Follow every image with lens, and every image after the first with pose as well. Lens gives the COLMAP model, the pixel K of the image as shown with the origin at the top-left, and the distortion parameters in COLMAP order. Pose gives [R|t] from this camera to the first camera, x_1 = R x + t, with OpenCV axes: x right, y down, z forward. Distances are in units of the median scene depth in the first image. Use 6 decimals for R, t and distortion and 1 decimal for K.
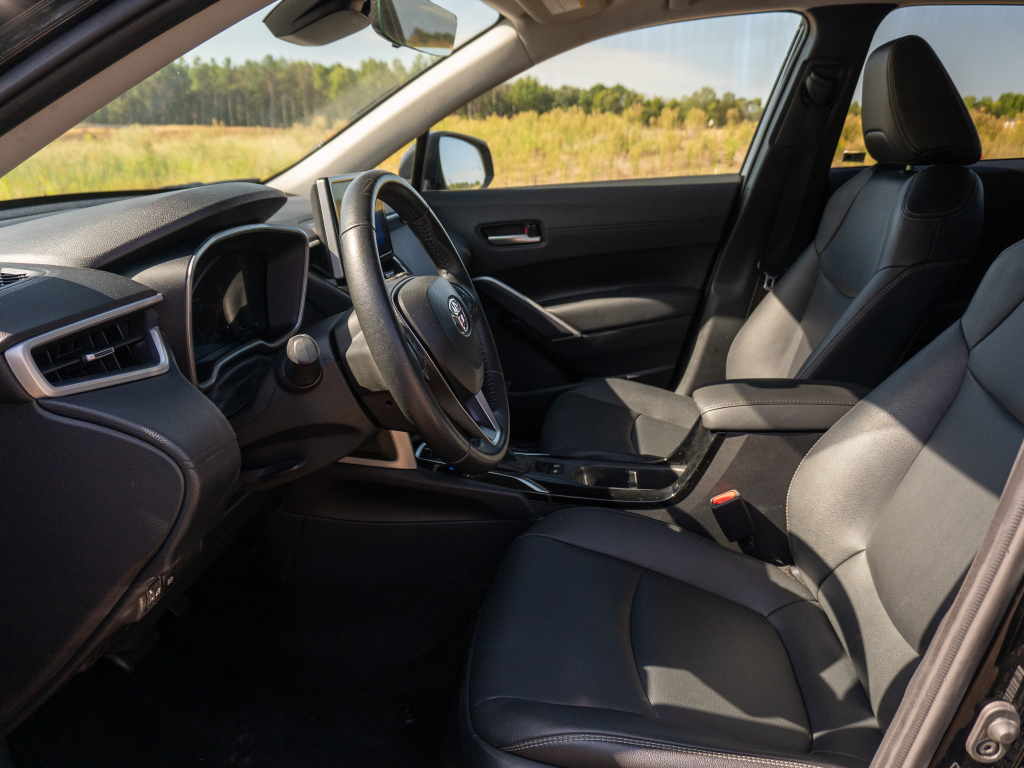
lens RADIAL K [[768.8, 0, 501.1], [0, 768.8, 379.8], [0, 0, 1]] dist [-0.028282, 0.004820]
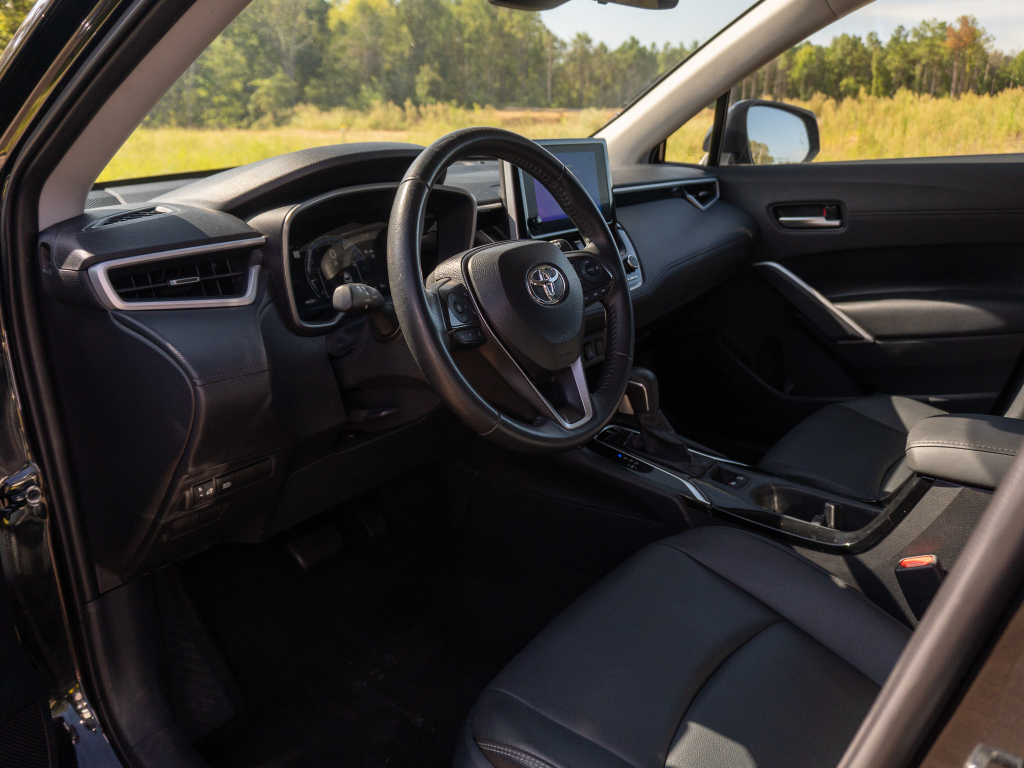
lens RADIAL K [[765.0, 0, 512.0], [0, 765.0, 383.2], [0, 0, 1]] dist [-0.023679, -0.014295]
pose [[0.855110, 0.155199, -0.494672, 0.187650], [-0.142128, 0.987763, 0.064214, -0.009409], [0.498585, 0.015397, 0.866704, 0.085697]]
